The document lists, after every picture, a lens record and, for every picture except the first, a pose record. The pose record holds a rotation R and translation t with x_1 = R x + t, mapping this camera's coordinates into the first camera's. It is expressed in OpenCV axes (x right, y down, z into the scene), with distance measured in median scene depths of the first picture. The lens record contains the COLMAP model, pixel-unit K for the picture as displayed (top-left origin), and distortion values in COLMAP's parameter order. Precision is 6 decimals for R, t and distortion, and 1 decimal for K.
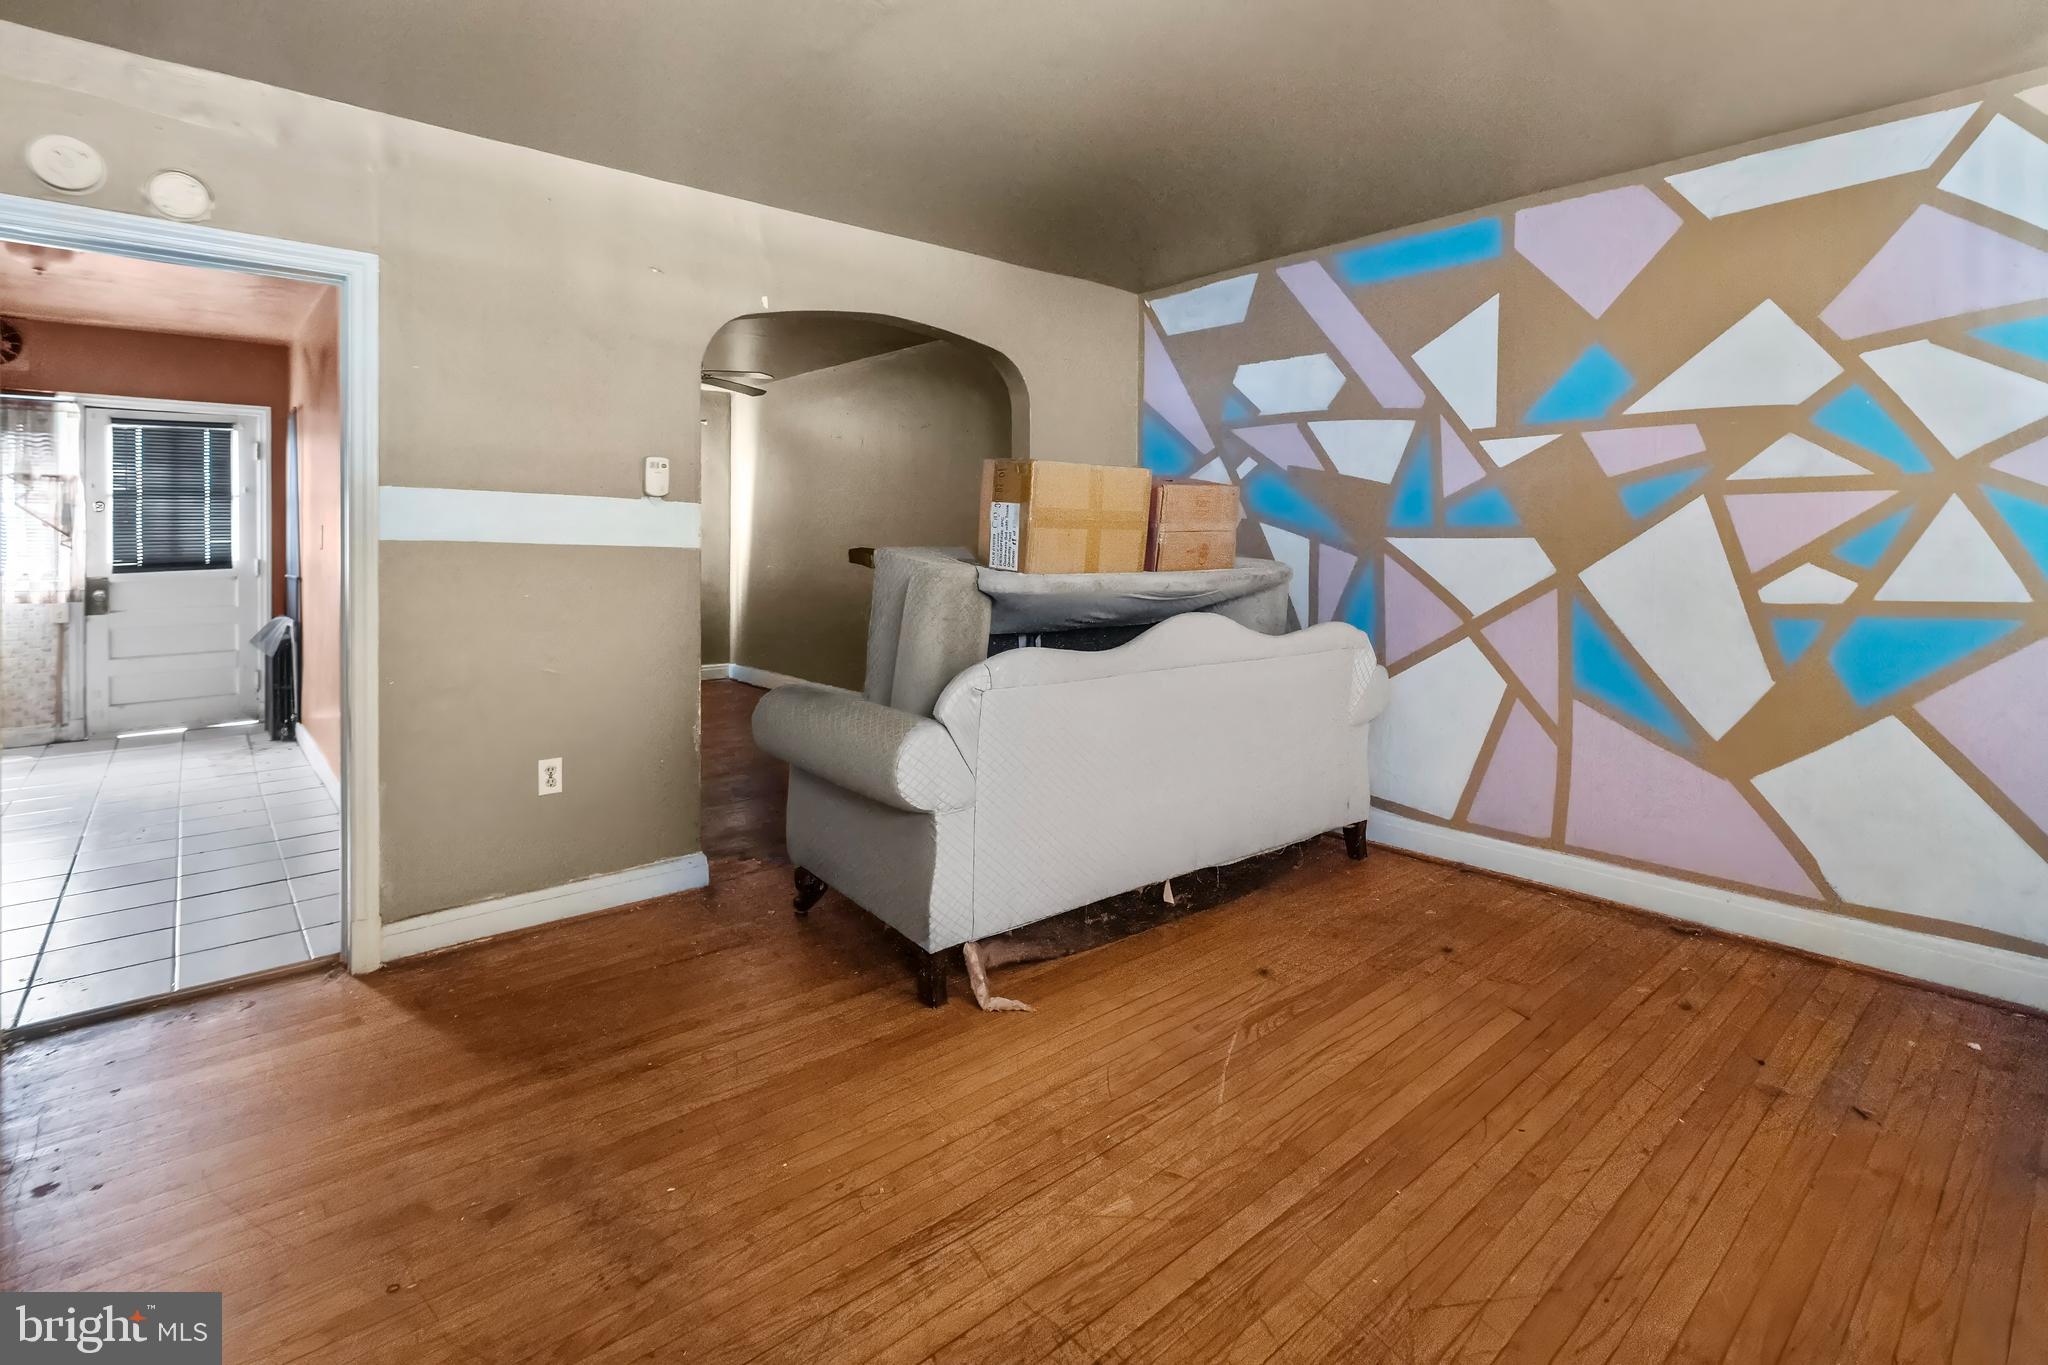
lens RADIAL K [[951.8, 0, 999.8], [0, 951.8, 546.1], [0, 0, 1]] dist [-0.005273, 0.002112]
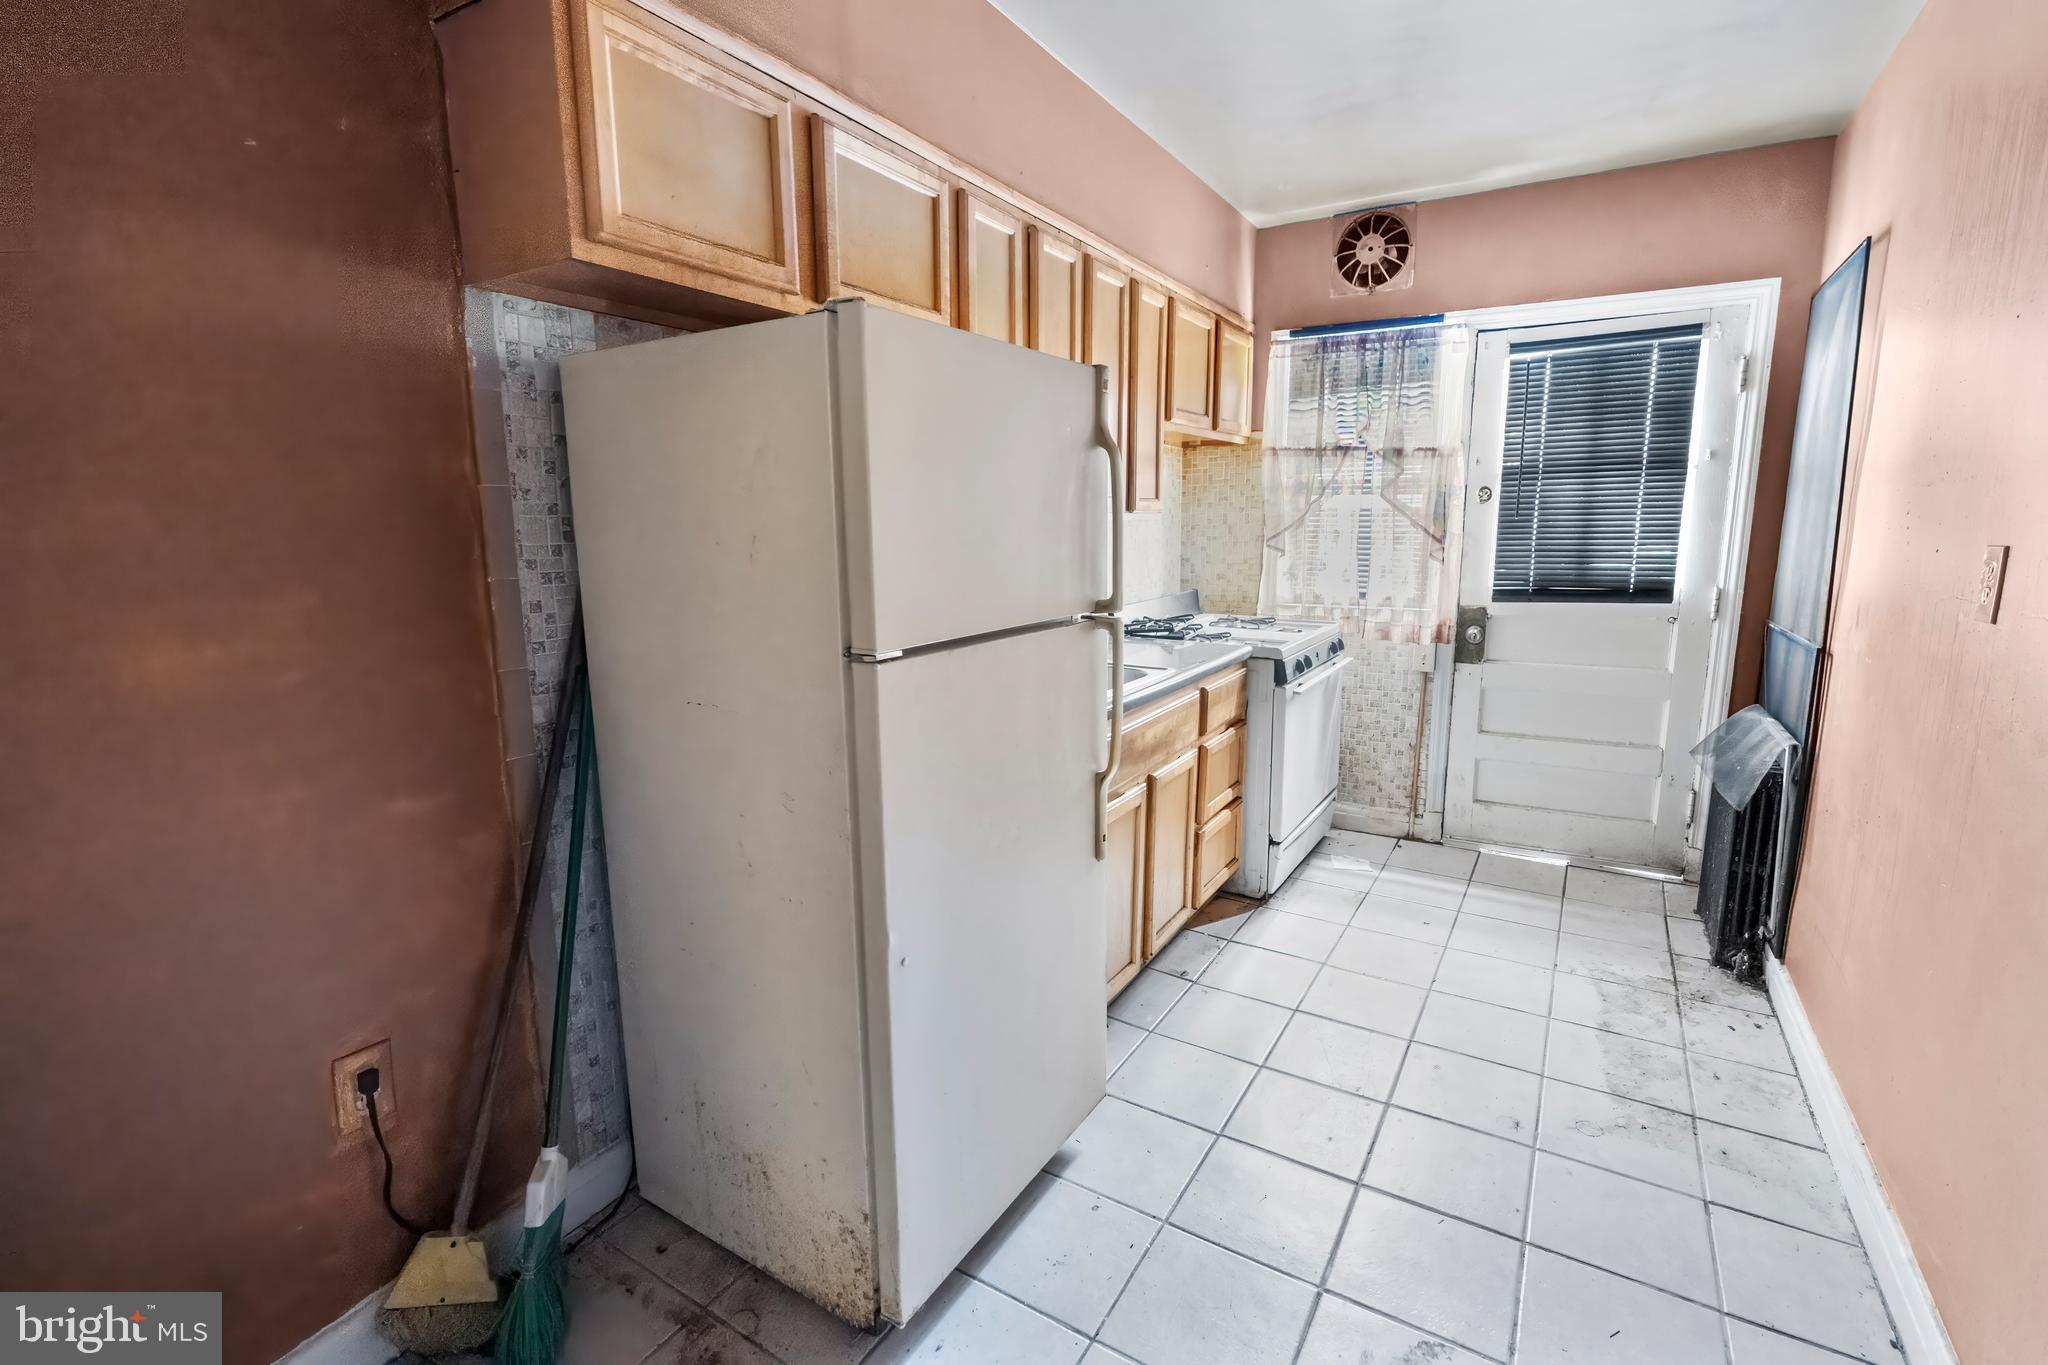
lens RADIAL K [[951.8, 0, 1020.5], [0, 951.8, 678.8], [0, 0, 1]] dist [-0.005273, 0.002112]
pose [[0.317474, 0.159801, -0.934705, -0.439731], [0.002294, 0.985566, 0.169275, -0.028672], [0.948264, -0.055885, 0.312525, 0.506530]]
